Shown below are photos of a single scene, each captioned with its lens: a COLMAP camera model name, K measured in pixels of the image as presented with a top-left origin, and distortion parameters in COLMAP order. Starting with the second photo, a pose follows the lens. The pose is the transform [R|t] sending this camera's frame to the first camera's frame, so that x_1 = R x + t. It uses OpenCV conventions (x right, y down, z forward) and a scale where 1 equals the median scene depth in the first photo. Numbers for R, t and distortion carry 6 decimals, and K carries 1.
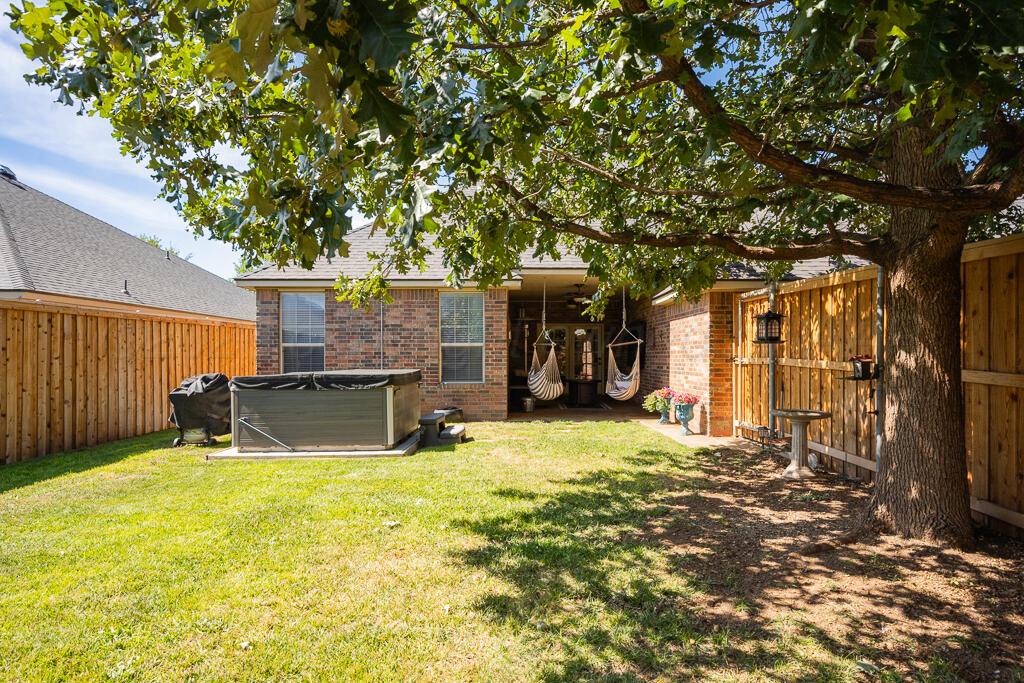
lens RADIAL K [[592.1, 0, 538.9], [0, 592.1, 355.0], [0, 0, 1]] dist [-0.003737, -0.000486]
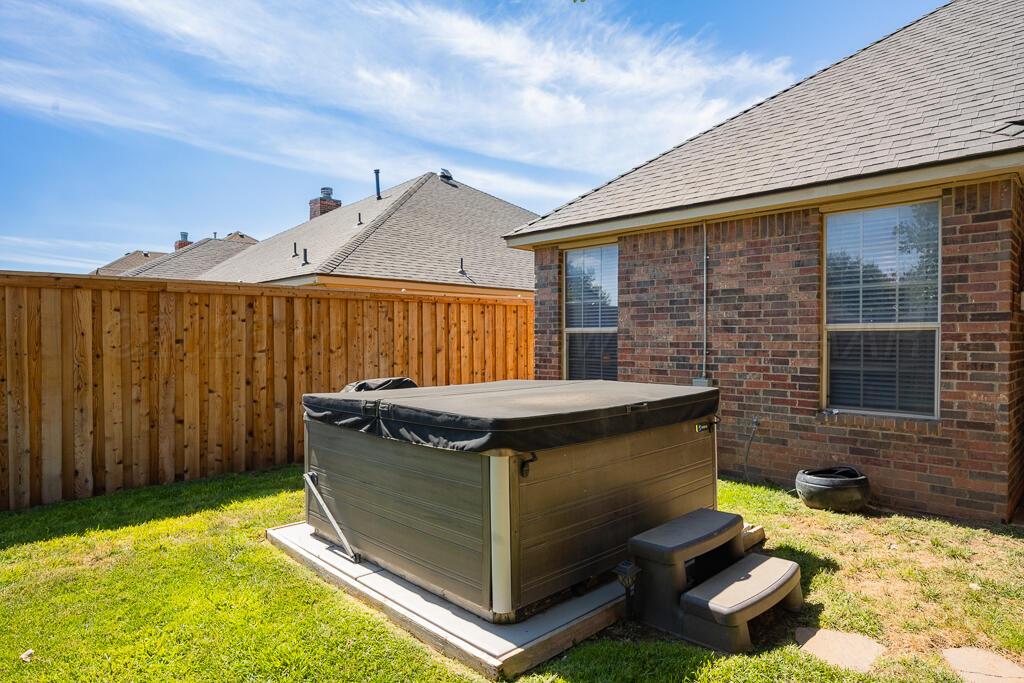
lens RADIAL K [[592.1, 0, 512.3], [0, 592.1, 348.0], [0, 0, 1]] dist [-0.003737, -0.000486]
pose [[0.673836, 0.015036, -0.738728, 0.011153], [0.000622, 0.999781, 0.020916, -0.011716], [0.738881, -0.014554, 0.673679, 0.519750]]
